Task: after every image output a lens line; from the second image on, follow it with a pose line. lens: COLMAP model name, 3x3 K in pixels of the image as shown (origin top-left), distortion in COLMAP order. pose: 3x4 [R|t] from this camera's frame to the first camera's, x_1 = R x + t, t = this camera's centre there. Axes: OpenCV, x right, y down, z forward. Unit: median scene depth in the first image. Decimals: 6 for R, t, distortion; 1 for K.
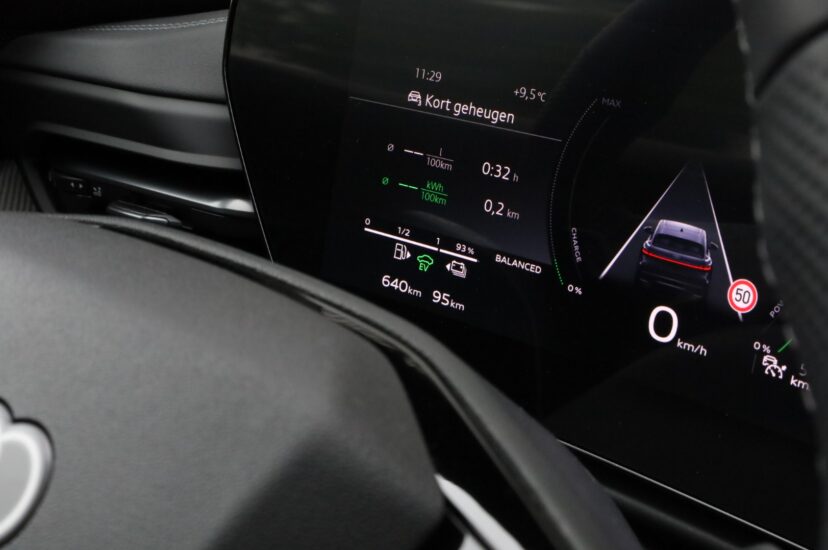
lens RADIAL K [[1287.3, 0, 410.6], [0, 1287.3, 275.1], [0, 0, 1]] dist [0.016343, 0.000000]
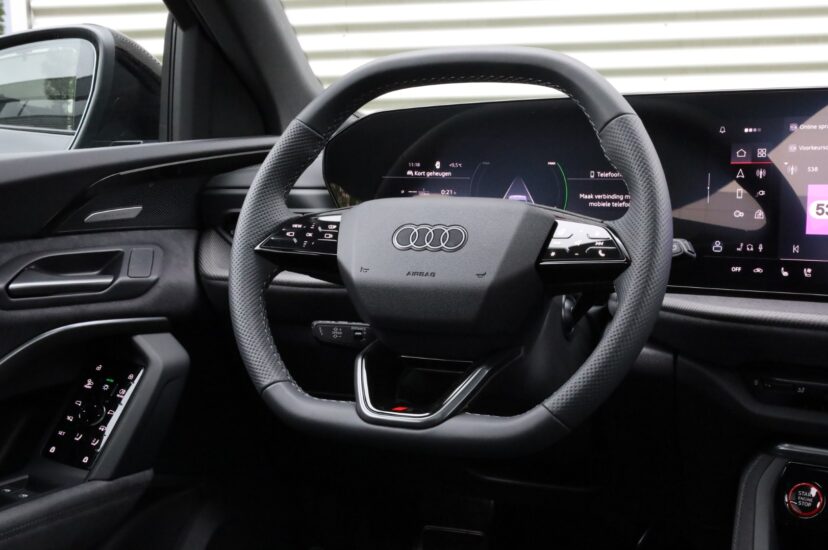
lens RADIAL K [[1039.1, 0, 419.4], [0, 1039.1, 280.0], [0, 0, 1]] dist [-0.007185, 0.000000]
pose [[0.919812, -0.149439, 0.362786, -0.943582], [0.185864, 0.980257, -0.067455, 0.282698], [-0.345543, 0.129475, 0.929428, -1.248340]]
